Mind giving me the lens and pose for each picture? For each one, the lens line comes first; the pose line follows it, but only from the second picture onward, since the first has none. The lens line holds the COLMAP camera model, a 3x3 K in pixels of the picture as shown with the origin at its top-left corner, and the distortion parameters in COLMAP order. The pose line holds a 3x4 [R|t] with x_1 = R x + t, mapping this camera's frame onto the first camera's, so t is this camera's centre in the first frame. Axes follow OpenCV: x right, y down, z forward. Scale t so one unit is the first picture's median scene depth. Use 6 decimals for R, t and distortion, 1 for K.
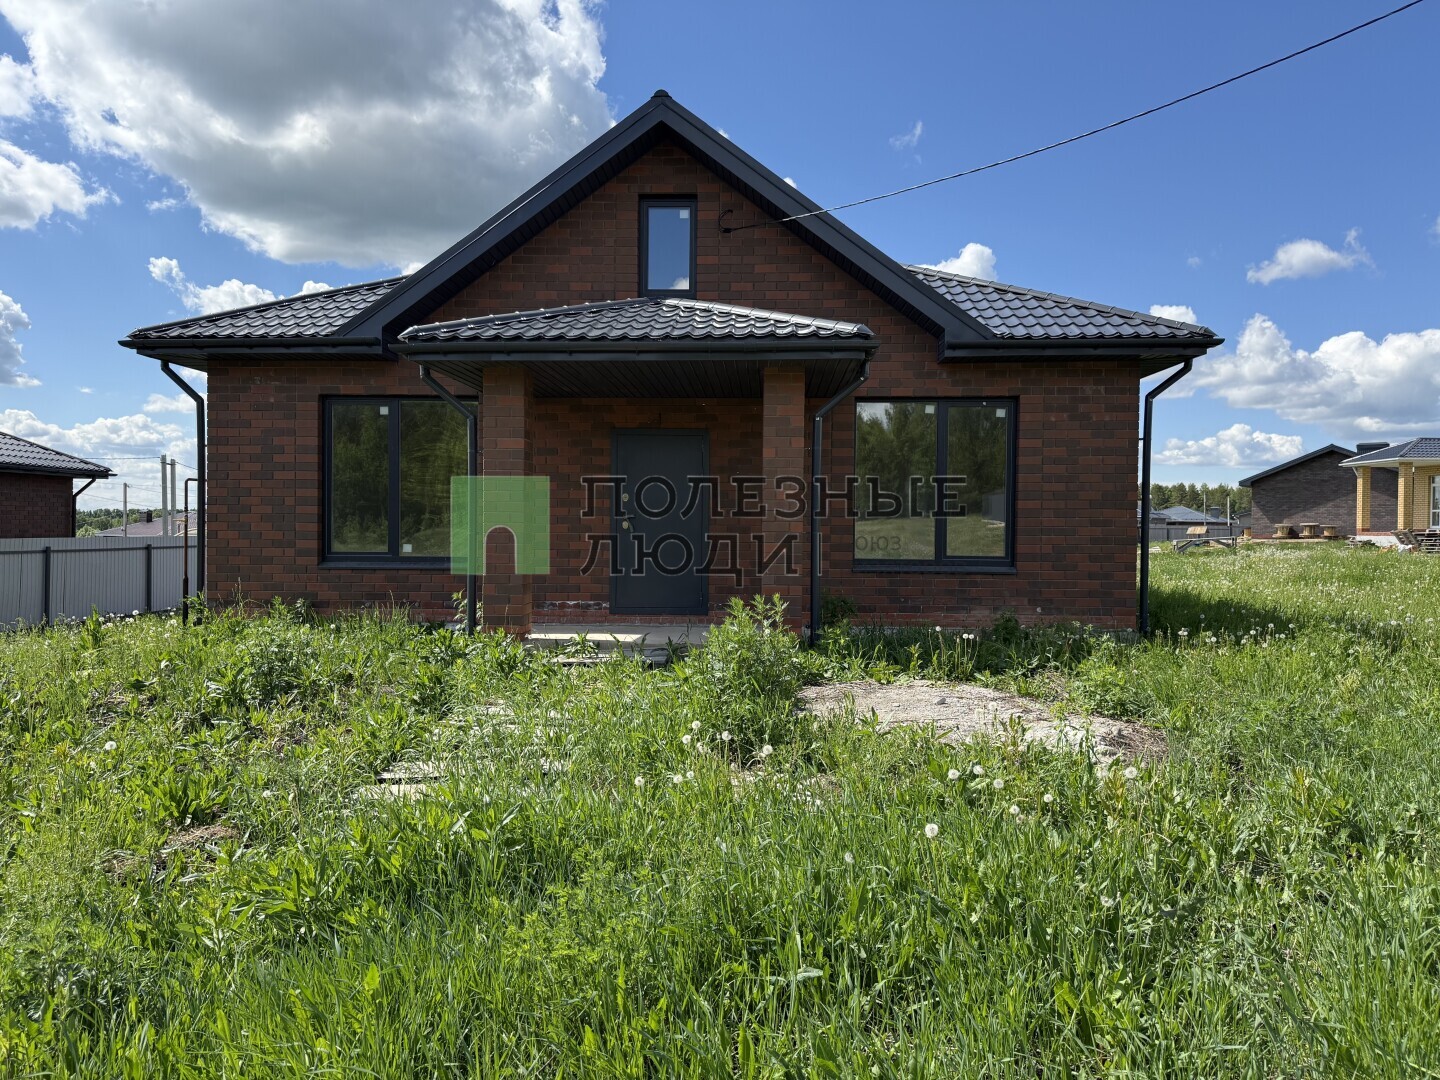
lens RADIAL K [[1015.9, 0, 720.0], [0, 1015.9, 540.0], [0, 0, 1]] dist [0.064715, -0.067829]
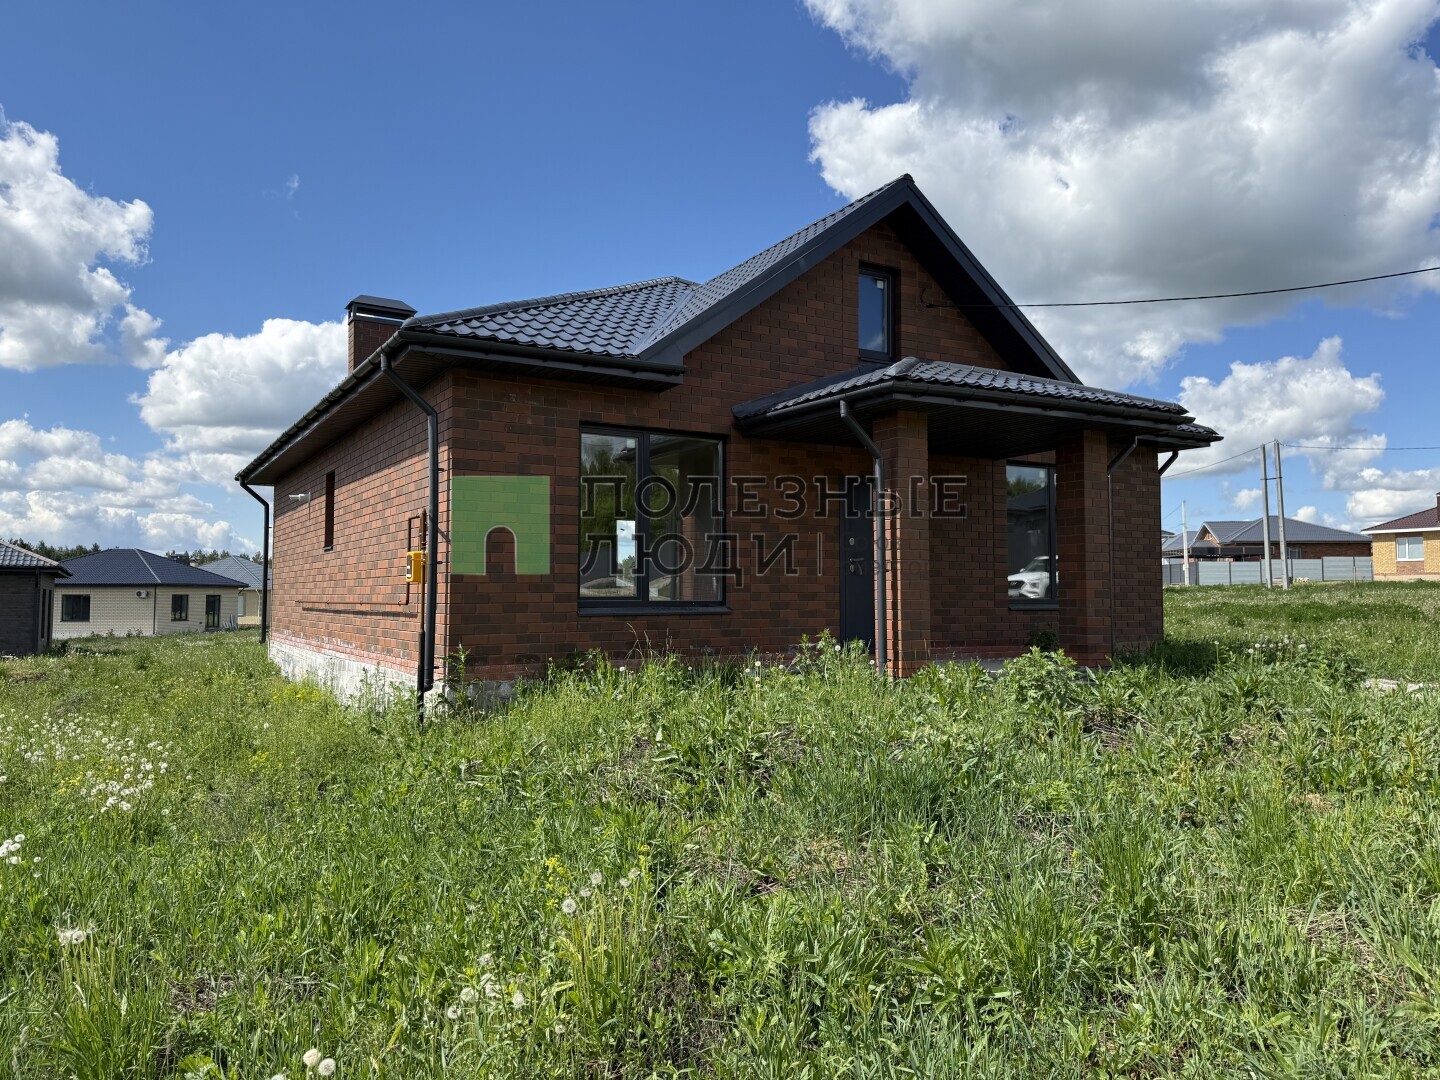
lens RADIAL K [[1017.3, 0, 720.0], [0, 1017.3, 540.0], [0, 0, 1]] dist [0.053627, -0.048317]
pose [[0.839864, 0.021644, 0.542366, -0.789060], [0.015933, 0.997791, -0.064491, 0.021729], [-0.542563, 0.062805, 0.837664, 0.202454]]
